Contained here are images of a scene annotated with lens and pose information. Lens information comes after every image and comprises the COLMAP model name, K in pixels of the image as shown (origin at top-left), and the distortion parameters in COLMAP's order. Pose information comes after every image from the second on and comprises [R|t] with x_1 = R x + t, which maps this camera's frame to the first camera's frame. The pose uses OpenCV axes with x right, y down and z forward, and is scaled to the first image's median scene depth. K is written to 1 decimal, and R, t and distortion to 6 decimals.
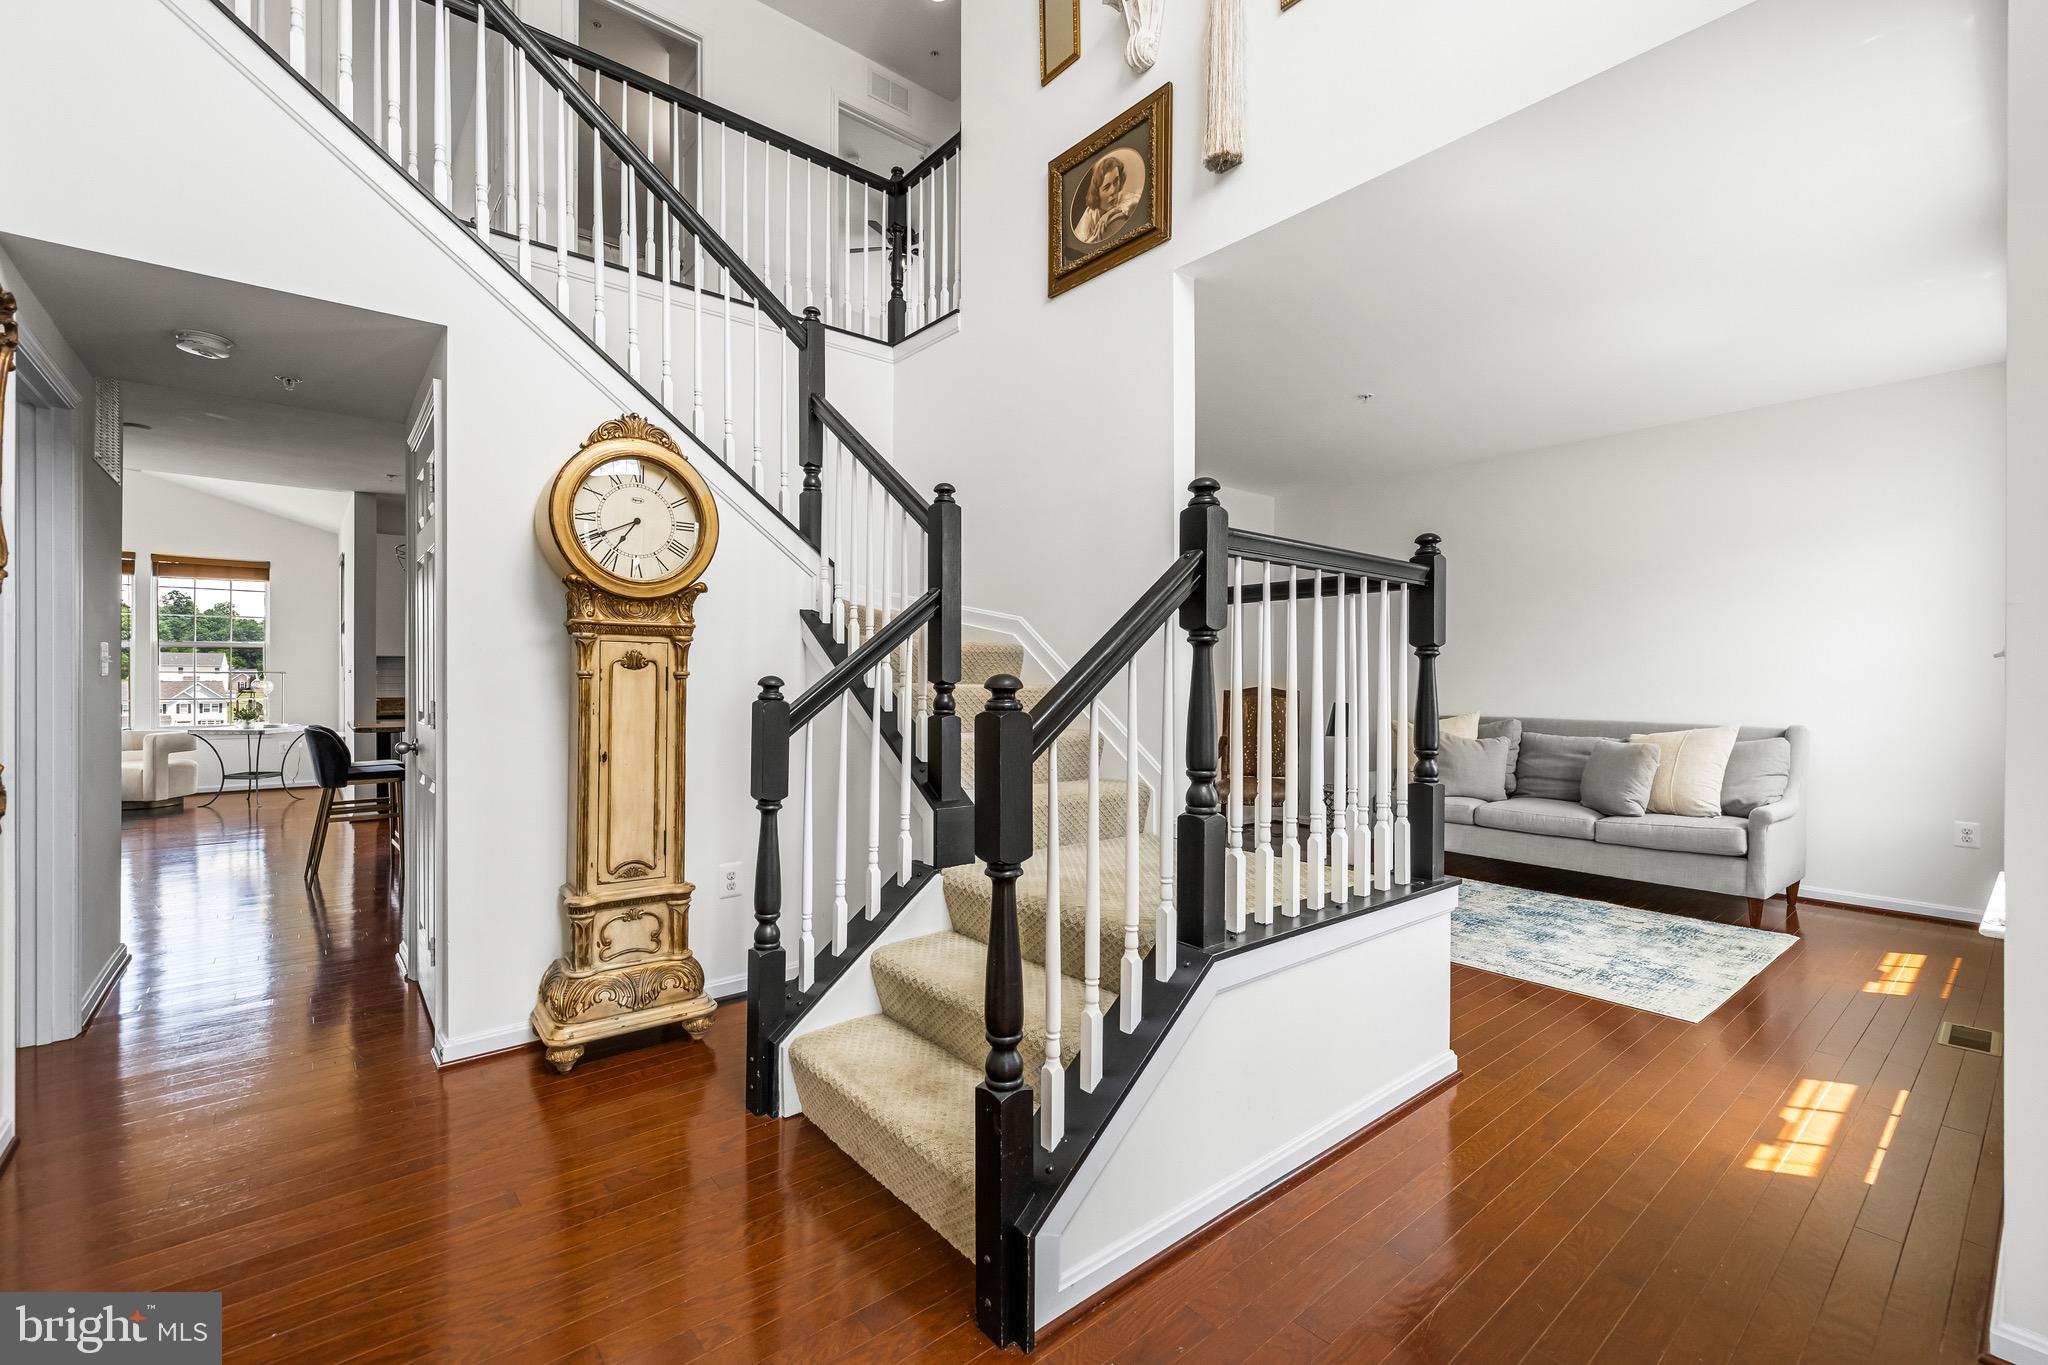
lens RADIAL K [[867.3, 0, 1009.4], [0, 867.3, 683.7], [0, 0, 1]] dist [0.006903, -0.001200]
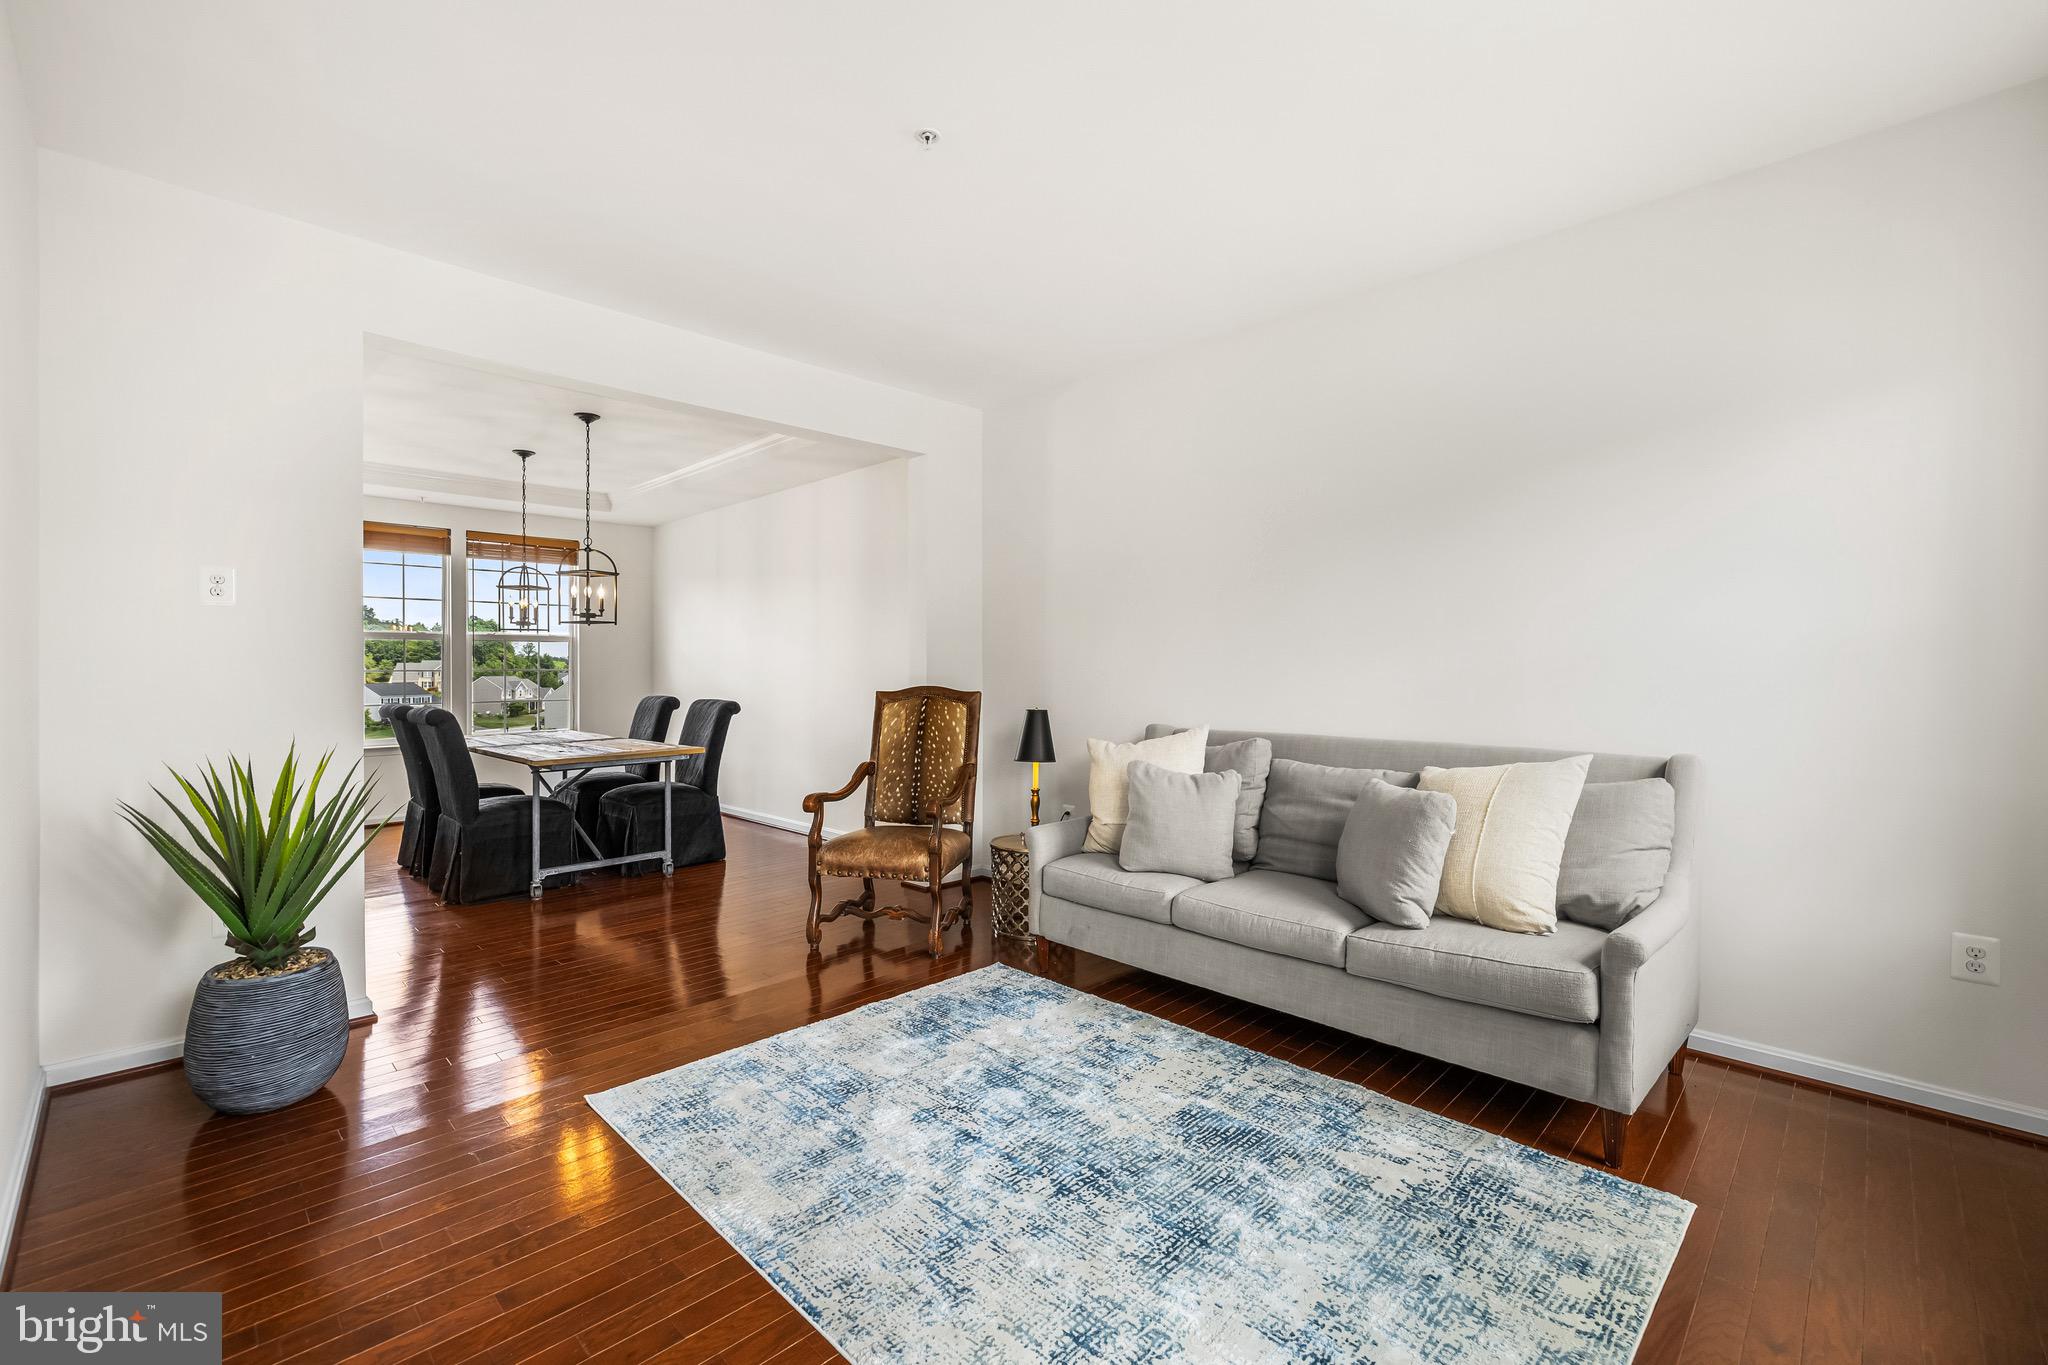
lens RADIAL K [[867.3, 0, 1017.3], [0, 867.3, 674.5], [0, 0, 1]] dist [0.006903, -0.001200]
pose [[0.995744, -0.008440, 0.091780, 0.419346], [0.007654, 0.999931, 0.008910, -0.013350], [-0.091849, -0.008169, 0.995739, 0.476094]]
